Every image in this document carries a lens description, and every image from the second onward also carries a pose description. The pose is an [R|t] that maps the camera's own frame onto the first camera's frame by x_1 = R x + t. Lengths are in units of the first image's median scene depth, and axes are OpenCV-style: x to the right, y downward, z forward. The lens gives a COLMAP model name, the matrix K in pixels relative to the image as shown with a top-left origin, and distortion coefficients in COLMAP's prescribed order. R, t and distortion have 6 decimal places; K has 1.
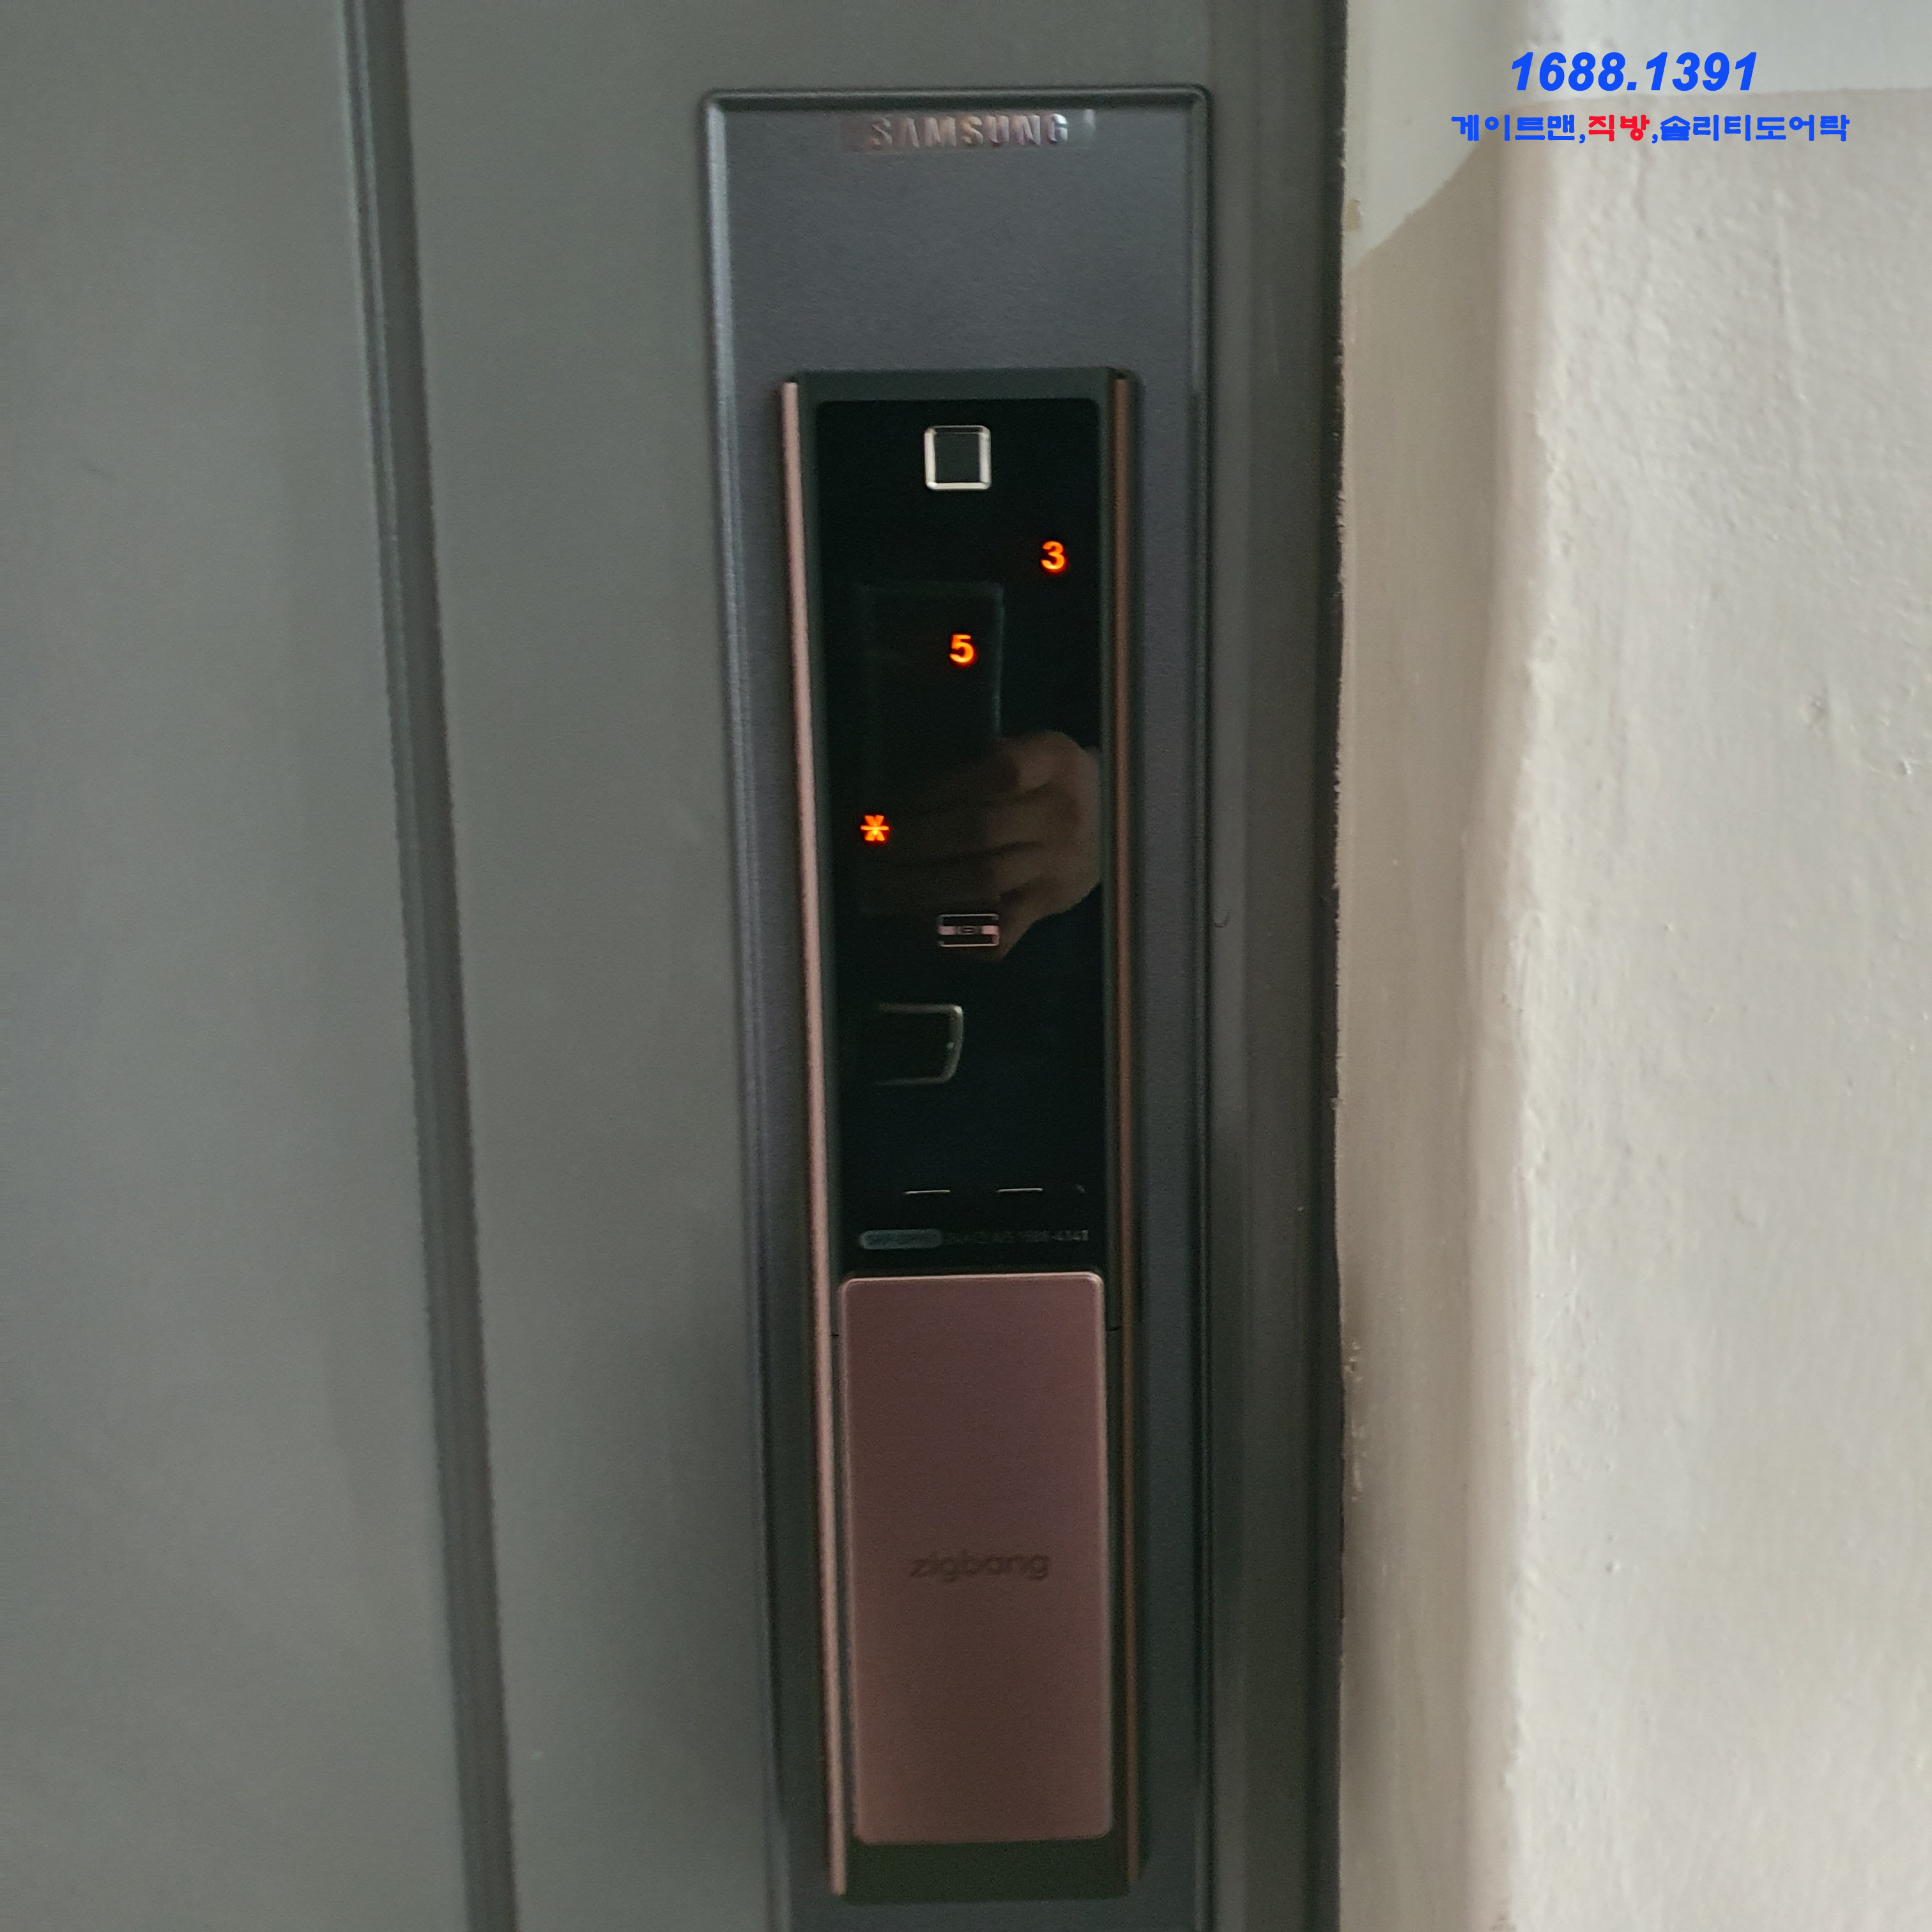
lens RADIAL K [[2011.7, 0, 961.1], [0, 2011.7, 938.0], [0, 0, 1]] dist [0.020556, 0.000000]
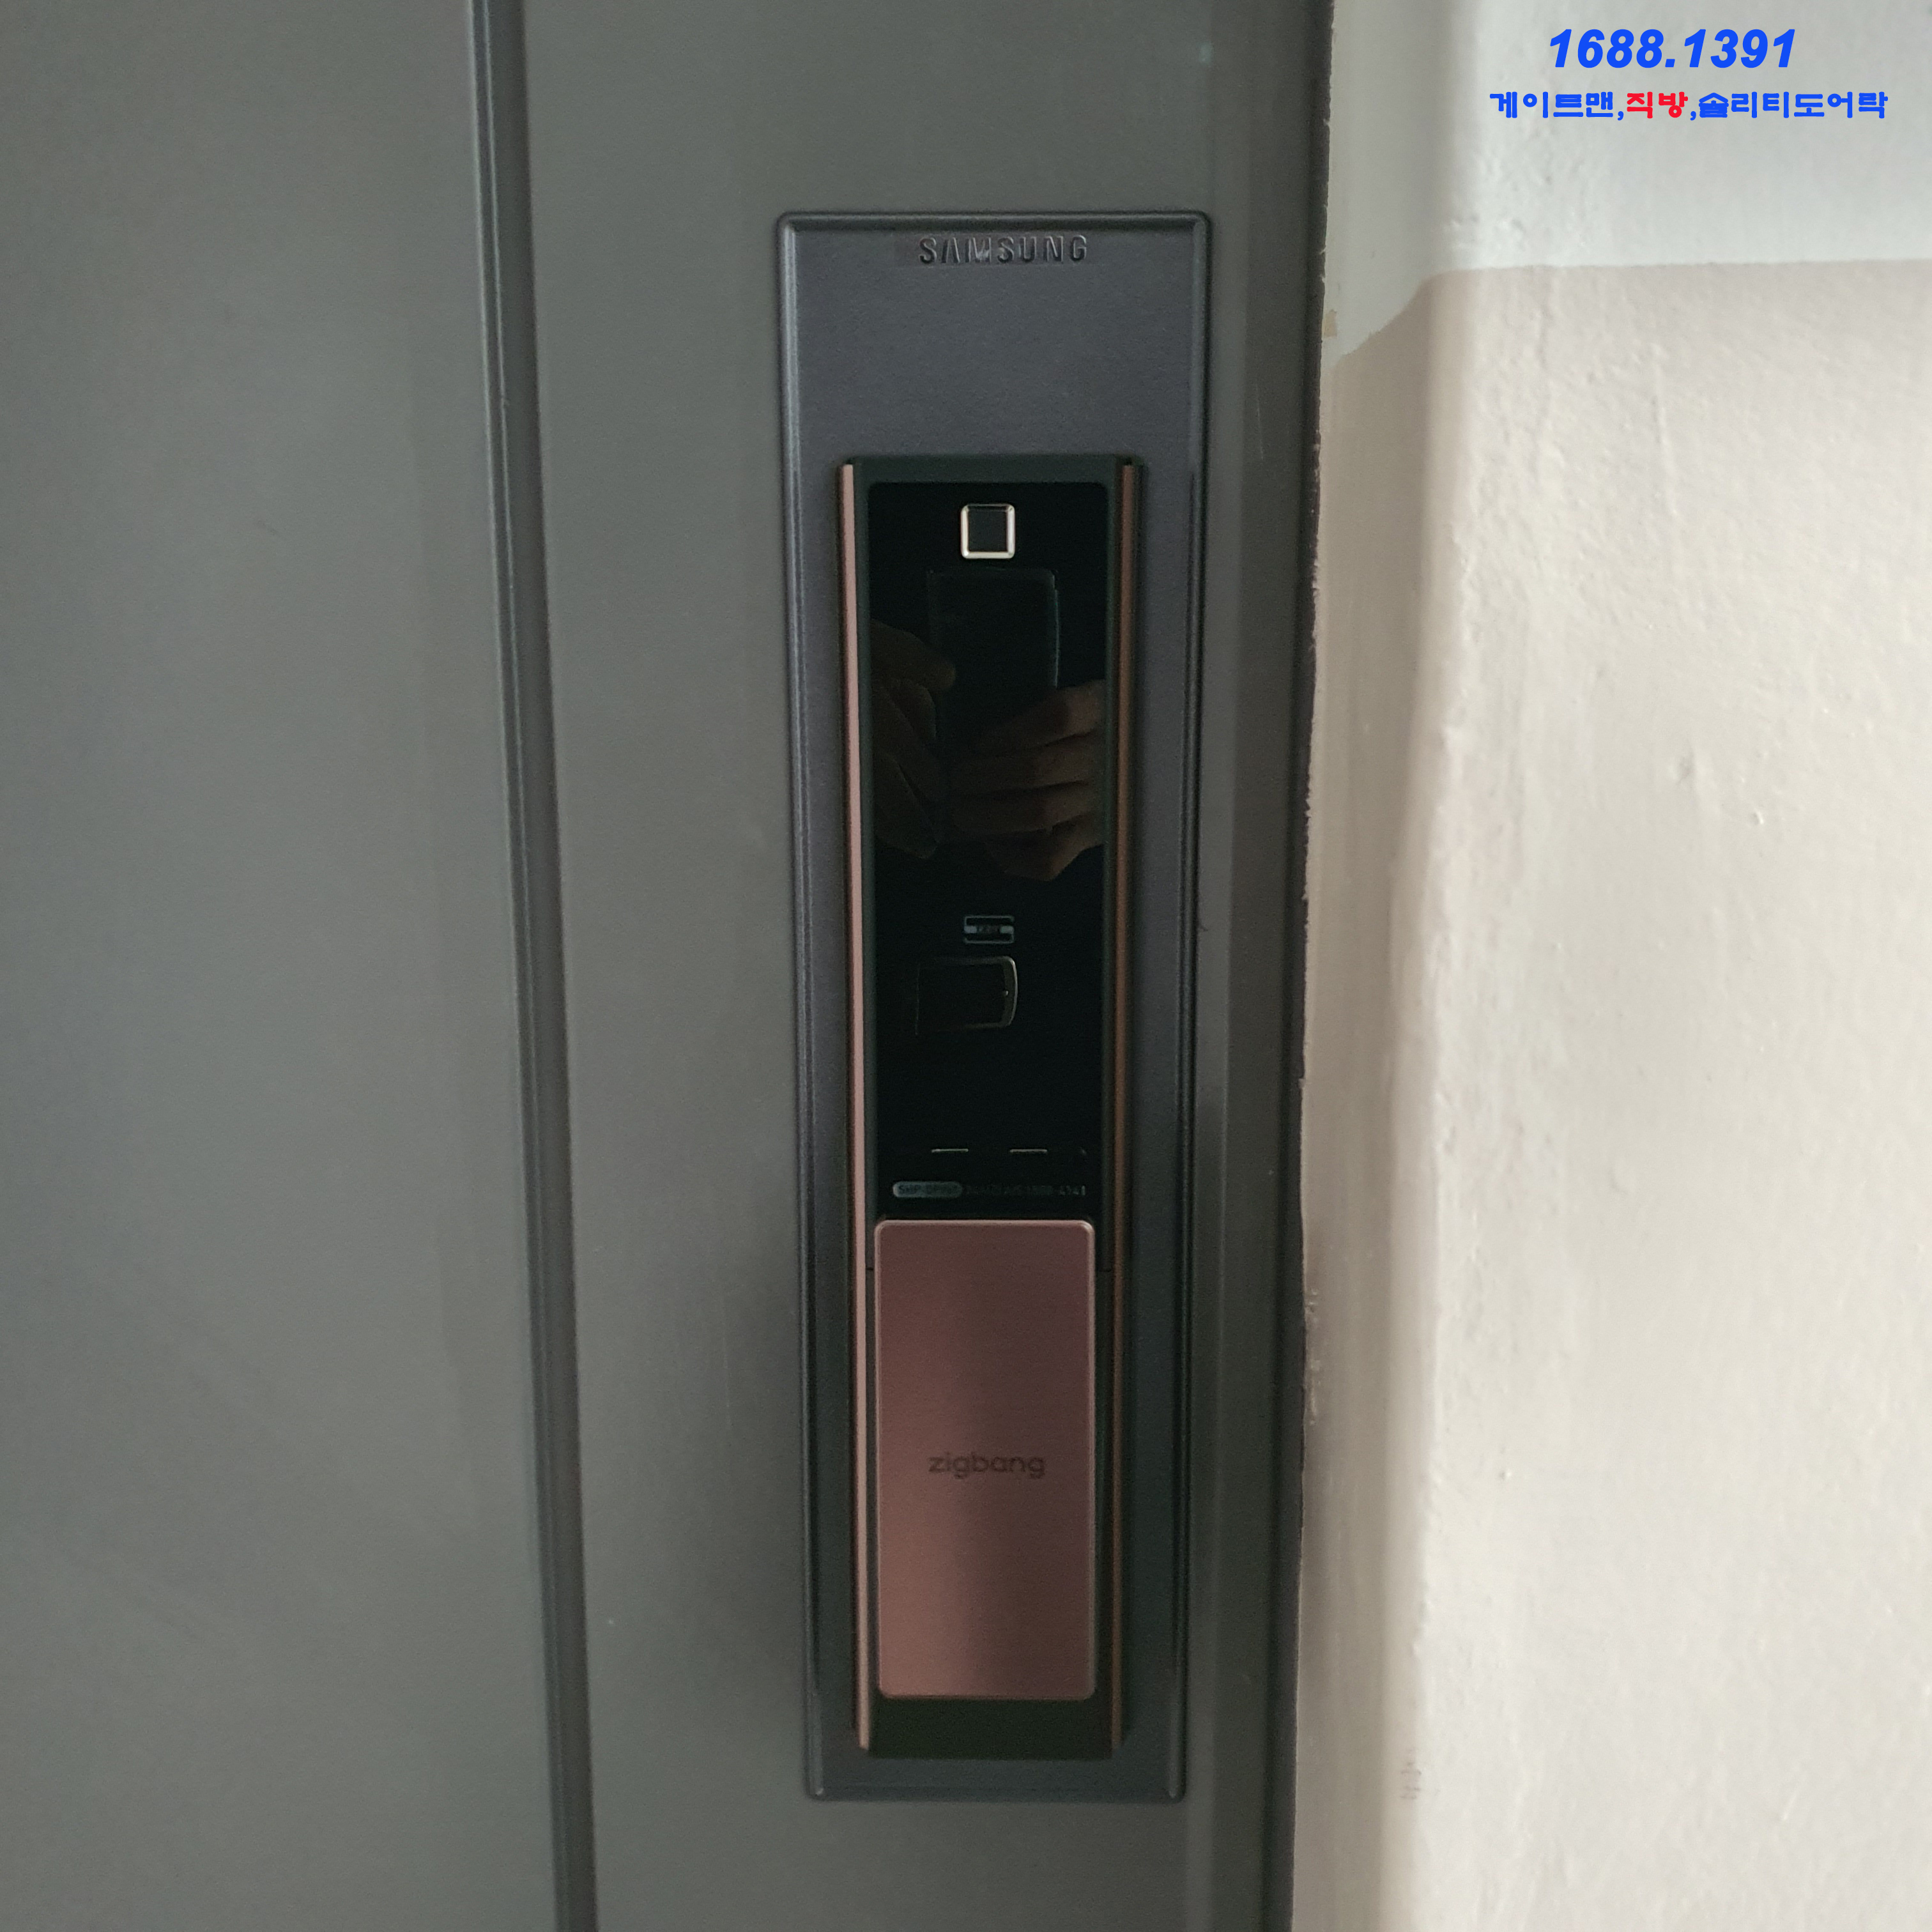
lens RADIAL K [[2011.7, 0, 952.1], [0, 2011.7, 916.2], [0, 0, 1]] dist [0.020556, 0.000000]
pose [[0.999143, 0.021191, -0.035558, 0.027681], [-0.020944, 0.999754, 0.007293, -0.022760], [0.035704, -0.006542, 0.999341, -0.208168]]
